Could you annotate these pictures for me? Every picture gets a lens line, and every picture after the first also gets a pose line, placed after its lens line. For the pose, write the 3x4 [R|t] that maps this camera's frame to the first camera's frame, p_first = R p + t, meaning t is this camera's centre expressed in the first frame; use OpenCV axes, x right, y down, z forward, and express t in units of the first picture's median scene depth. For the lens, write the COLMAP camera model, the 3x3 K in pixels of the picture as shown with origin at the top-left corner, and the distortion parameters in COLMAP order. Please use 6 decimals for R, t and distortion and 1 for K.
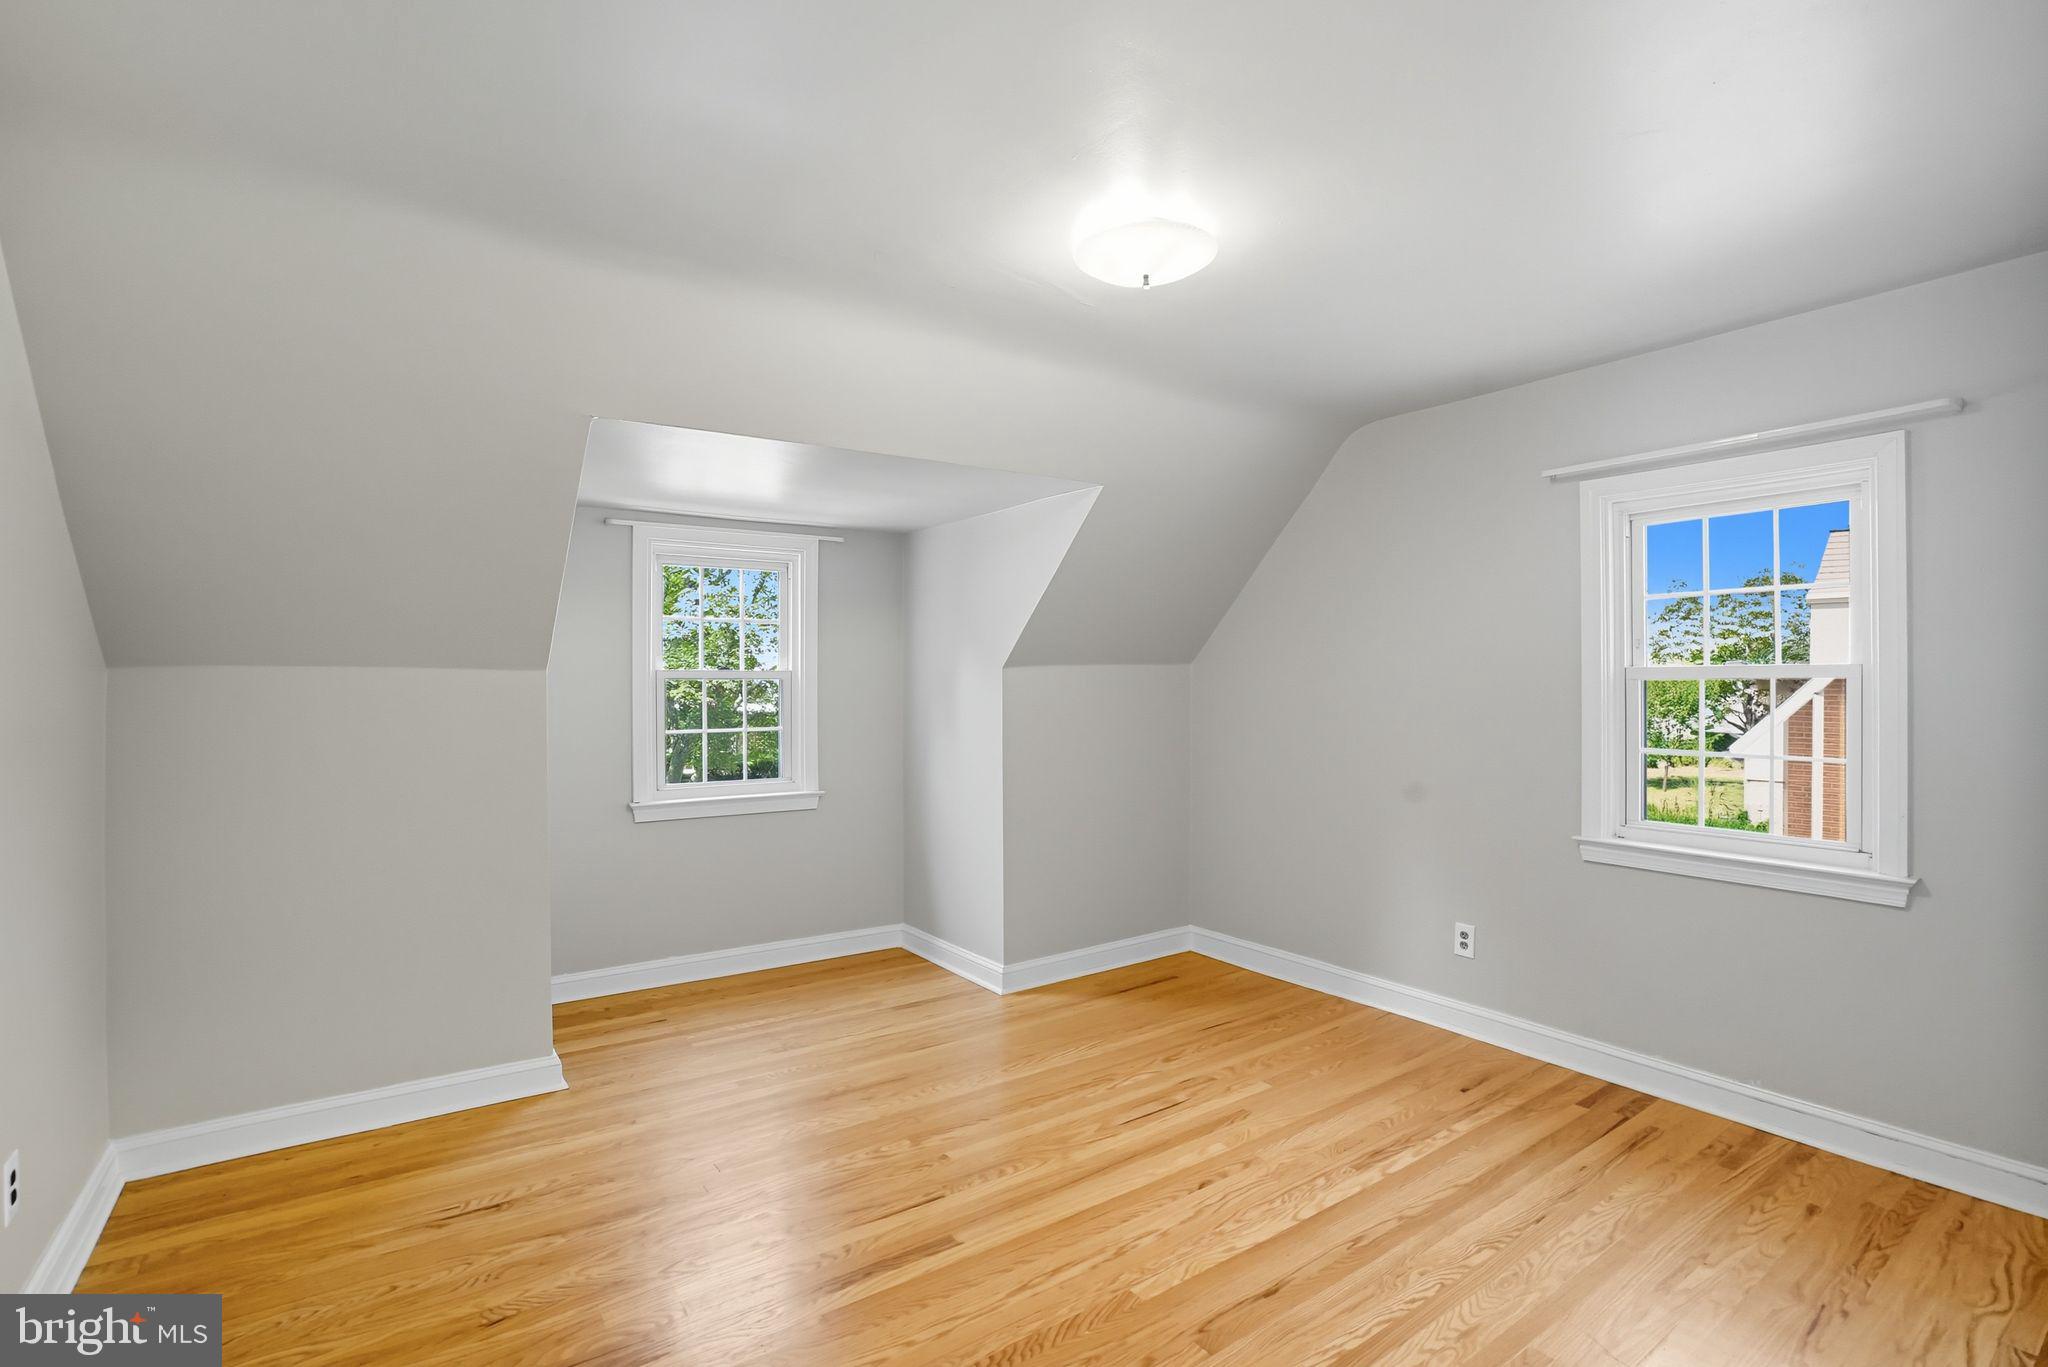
lens RADIAL K [[951.8, 0, 1021.6], [0, 951.8, 679.9], [0, 0, 1]] dist [-0.063516, 0.021944]
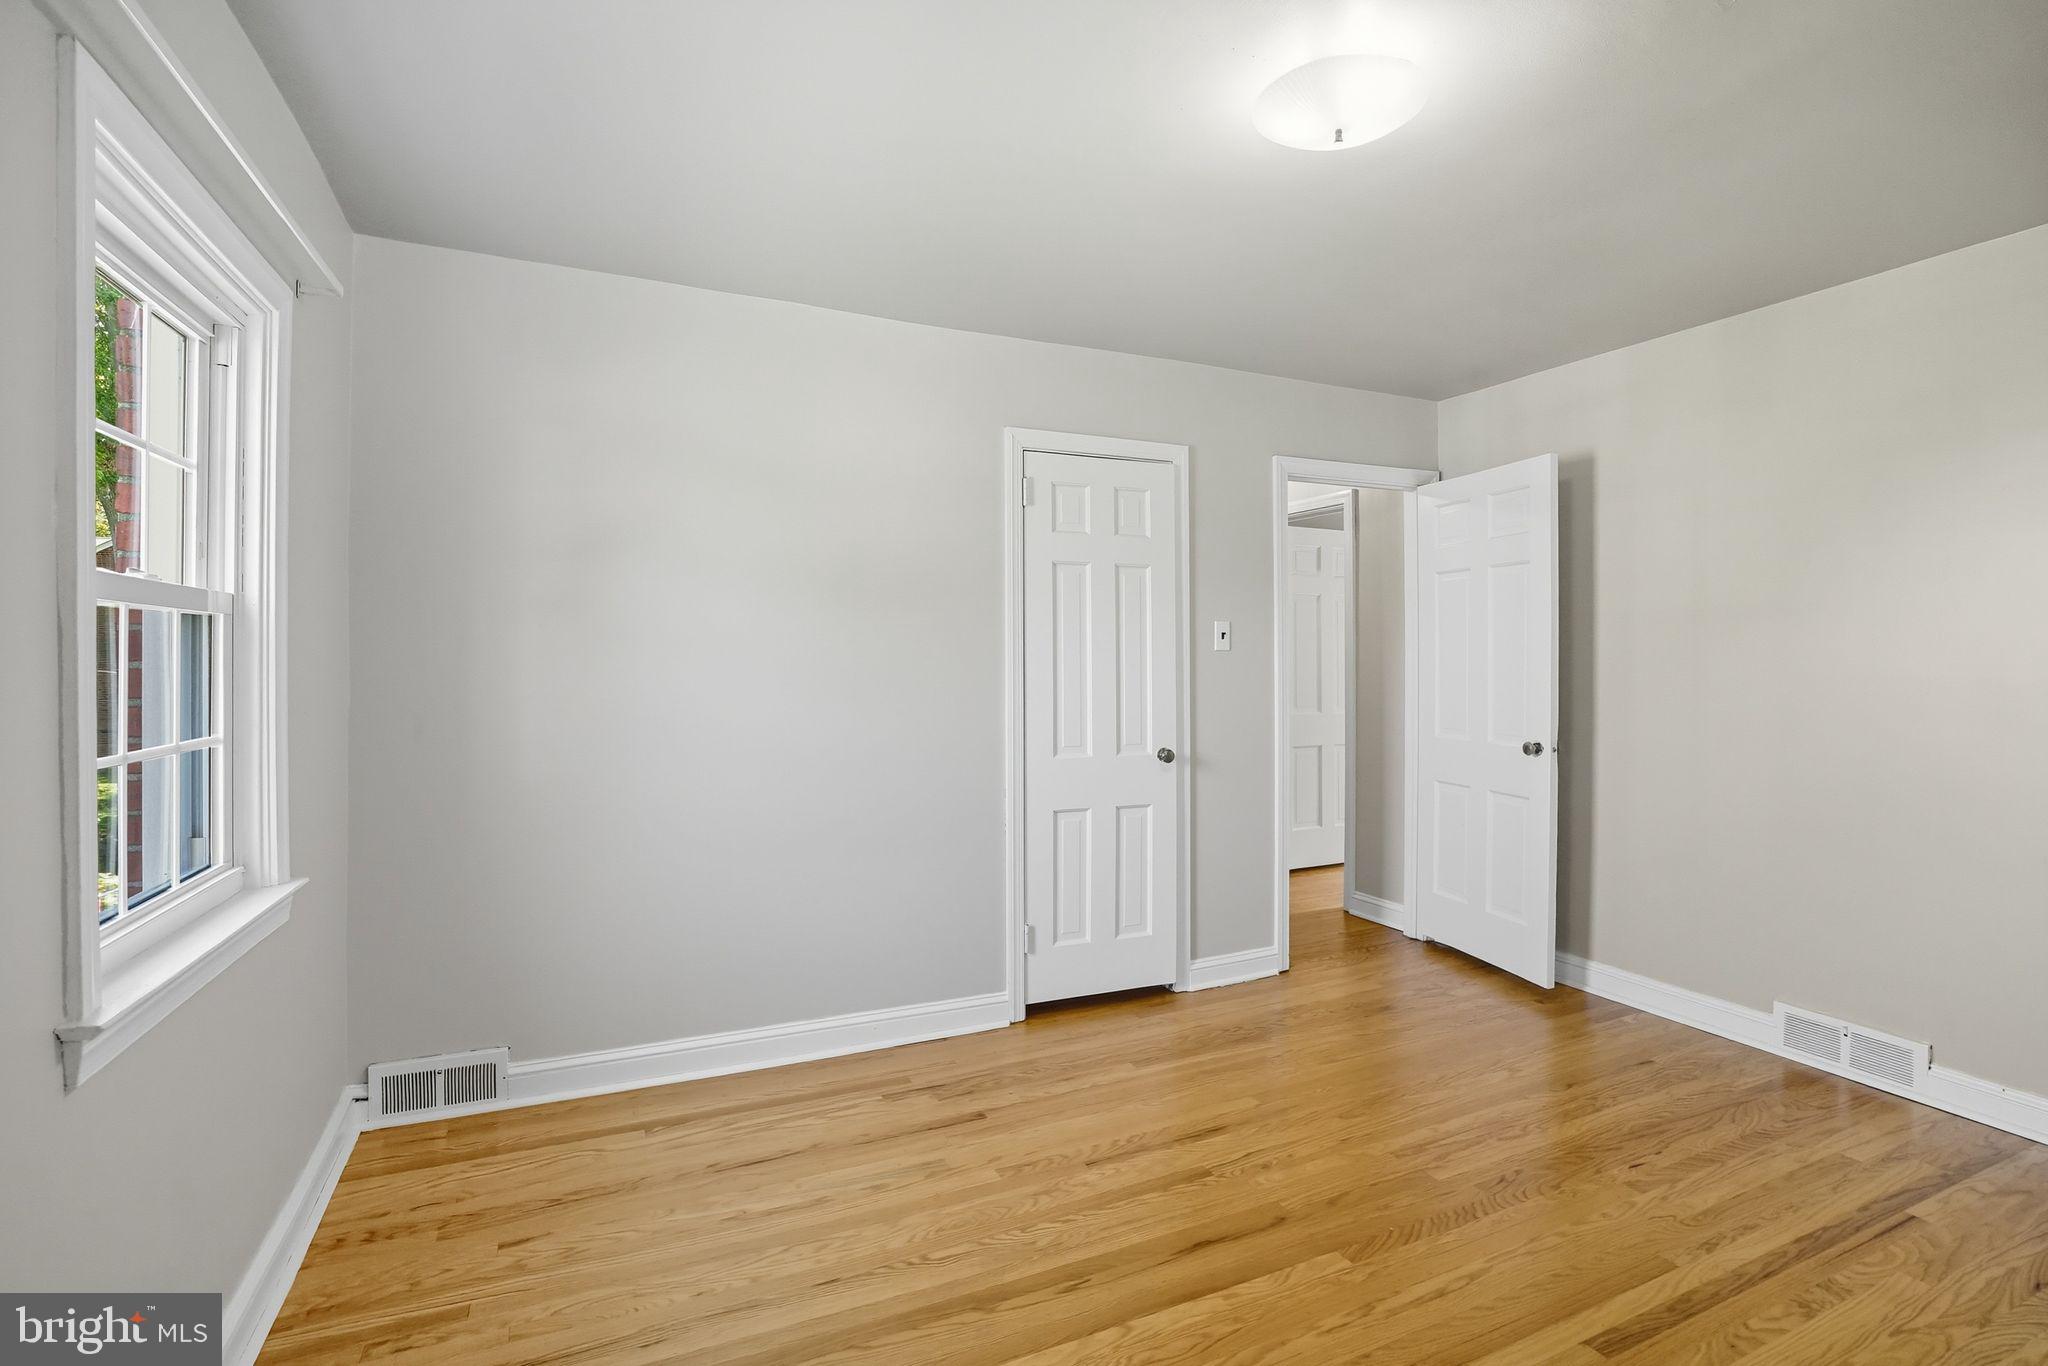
lens RADIAL K [[951.8, 0, 1021.6], [0, 951.8, 679.4], [0, 0, 1]] dist [-0.063516, 0.021944]
pose [[-0.982376, 0.001126, 0.186914, 0.251864], [0.004320, 0.999852, 0.016682, 0.042490], [-0.186867, 0.017196, -0.982235, 1.844525]]
